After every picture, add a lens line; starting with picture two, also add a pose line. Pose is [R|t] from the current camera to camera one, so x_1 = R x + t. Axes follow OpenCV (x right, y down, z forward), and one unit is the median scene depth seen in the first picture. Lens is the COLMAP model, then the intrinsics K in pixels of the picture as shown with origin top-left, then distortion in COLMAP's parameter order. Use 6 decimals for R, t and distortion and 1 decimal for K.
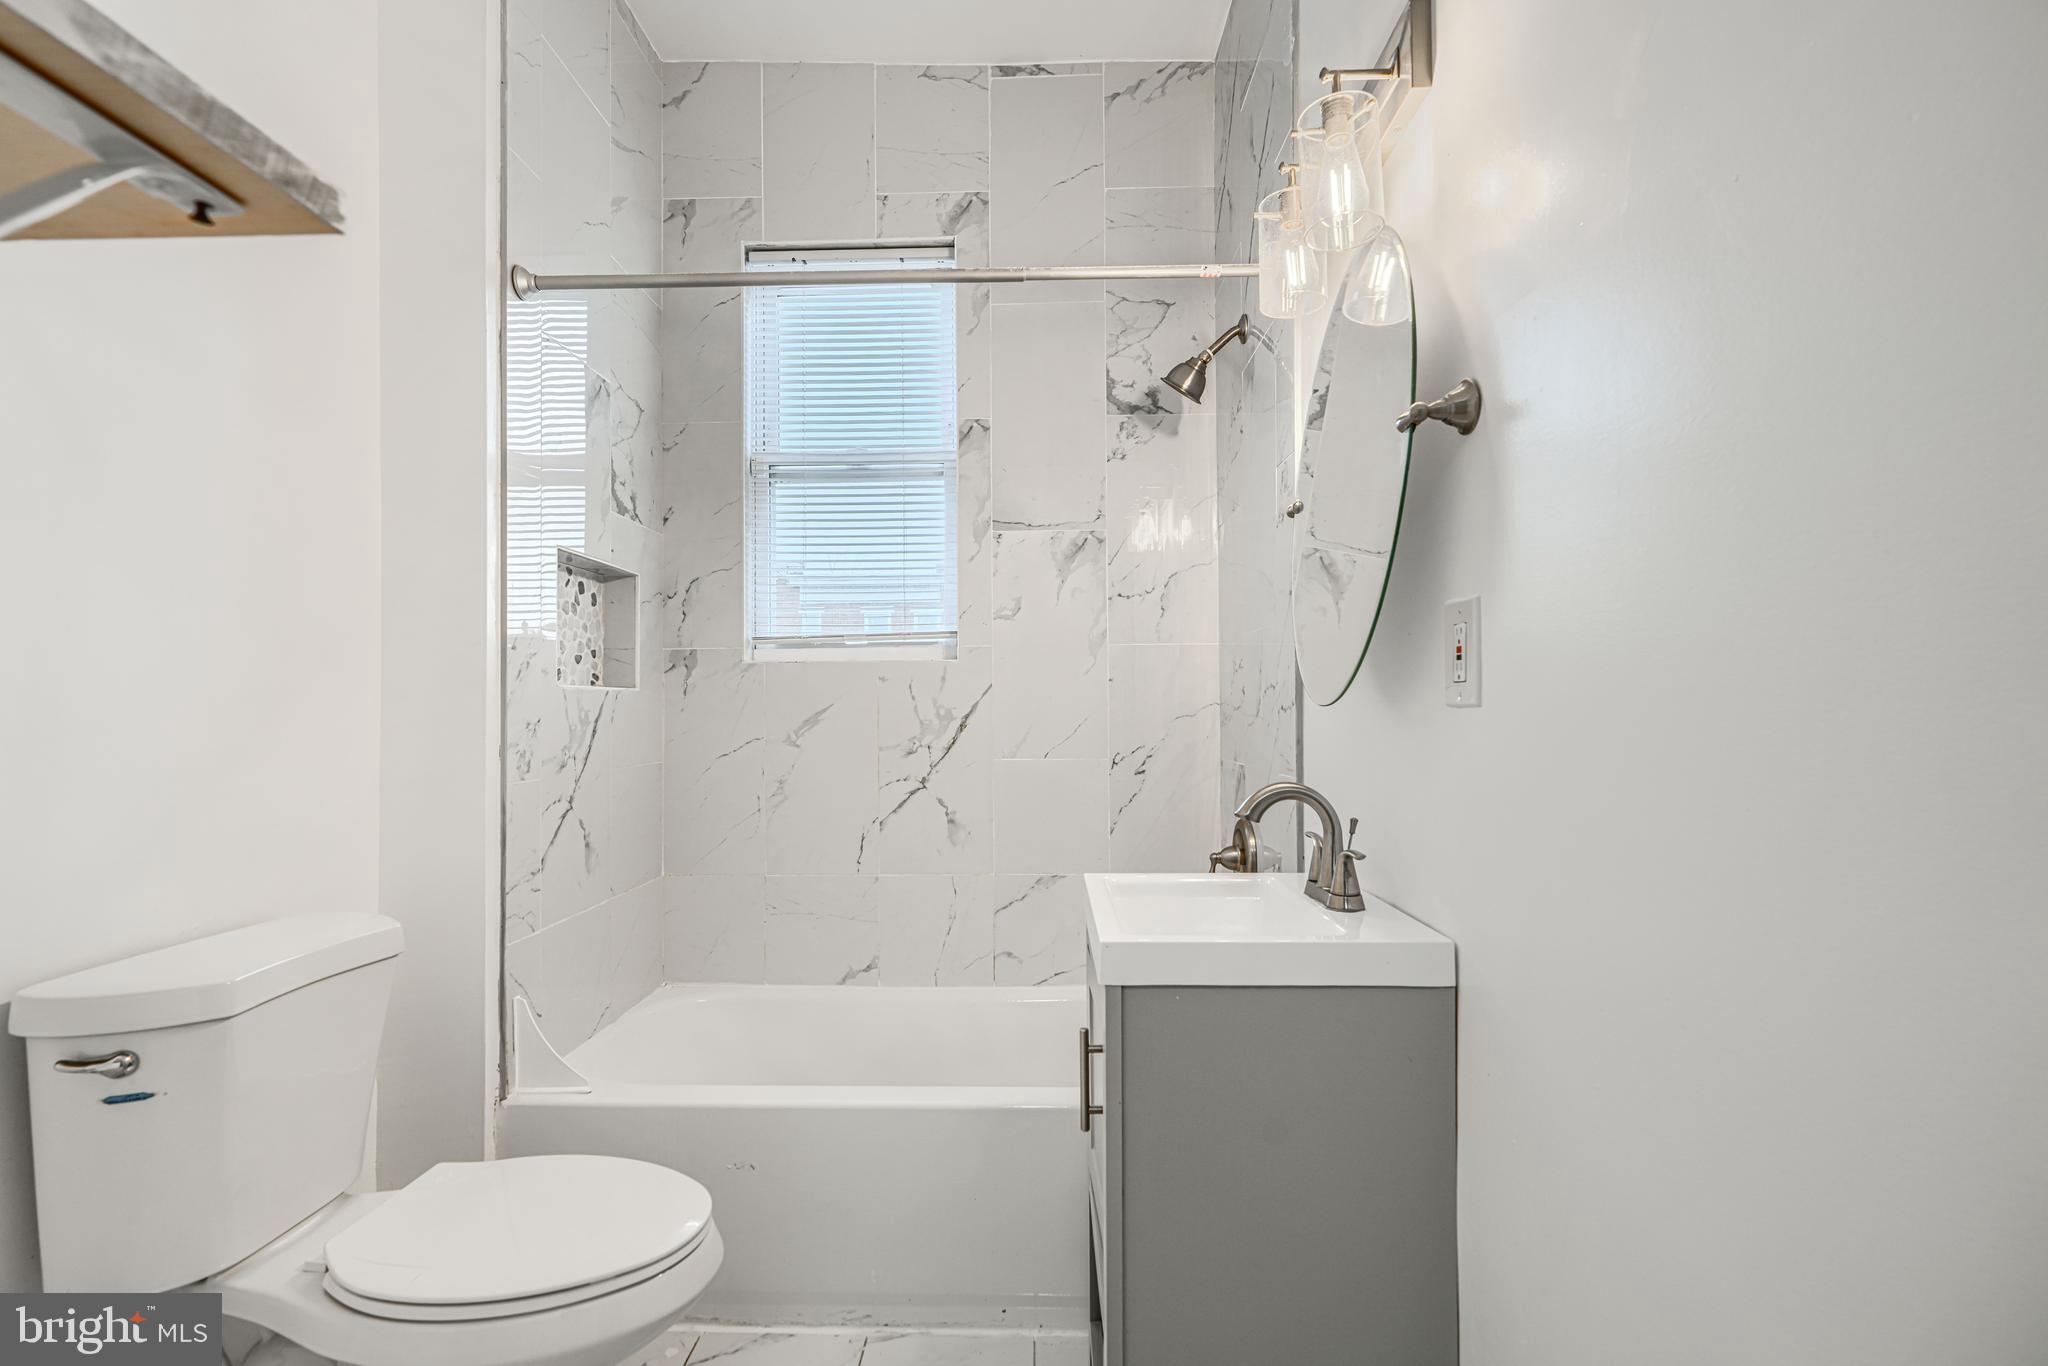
lens RADIAL K [[944.0, 0, 1019.2], [0, 944.0, 684.7], [0, 0, 1]] dist [0.003551, 0.000702]
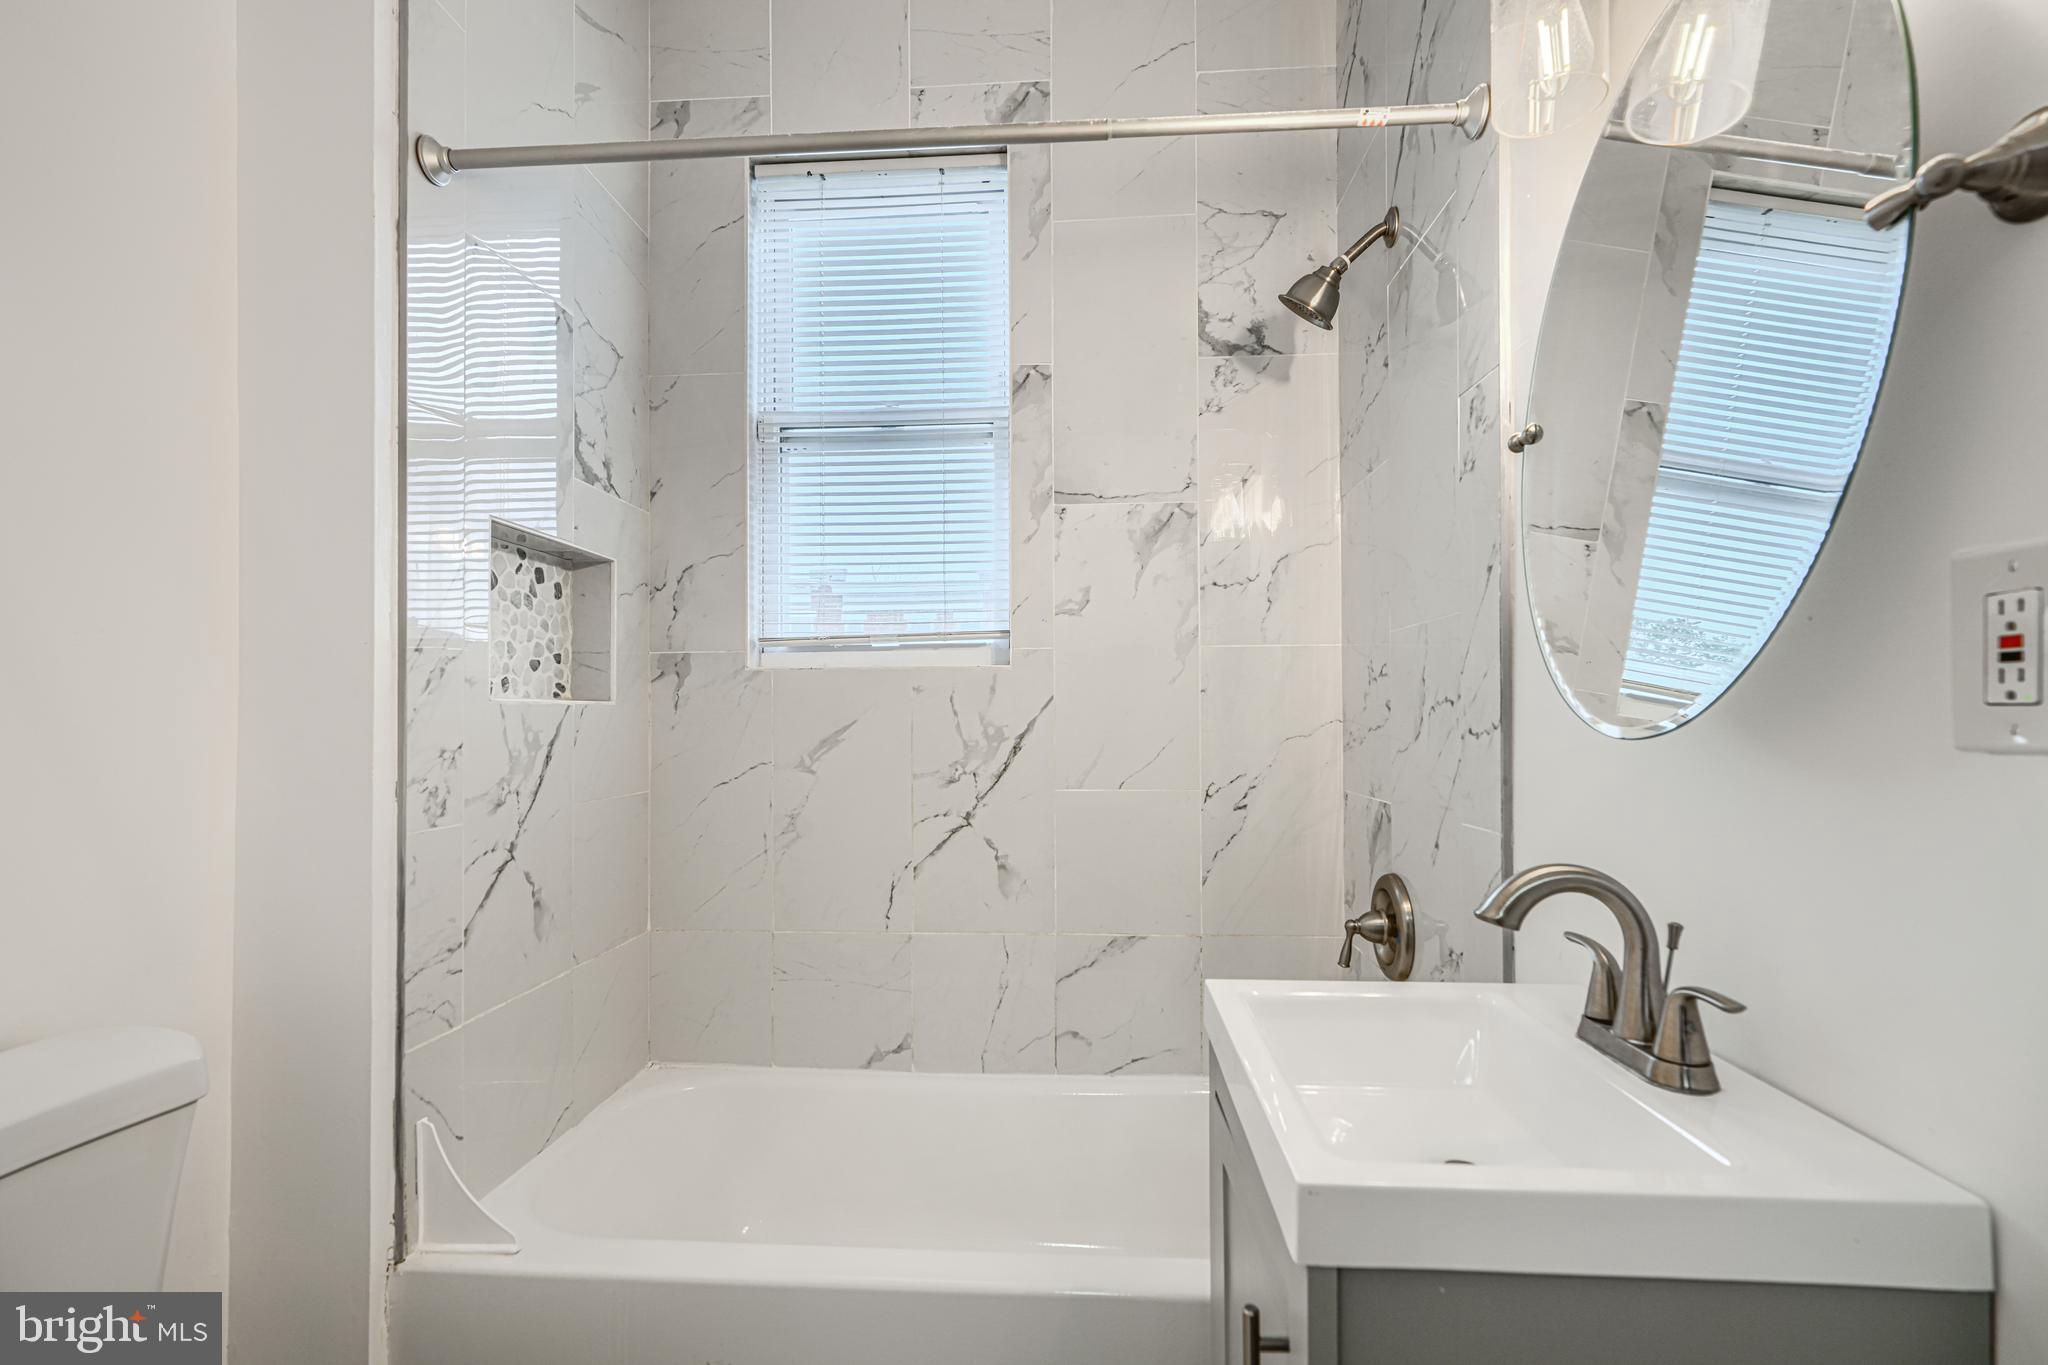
lens RADIAL K [[899.3, 0, 1027.6], [0, 899.3, 680.5], [0, 0, 1]] dist [0.000221, 0.000260]
pose [[0.999464, -0.000278, -0.032751, -0.026912], [-0.000070, 0.999943, -0.010638, -0.005846], [0.032752, 0.010634, 0.999407, 0.249039]]
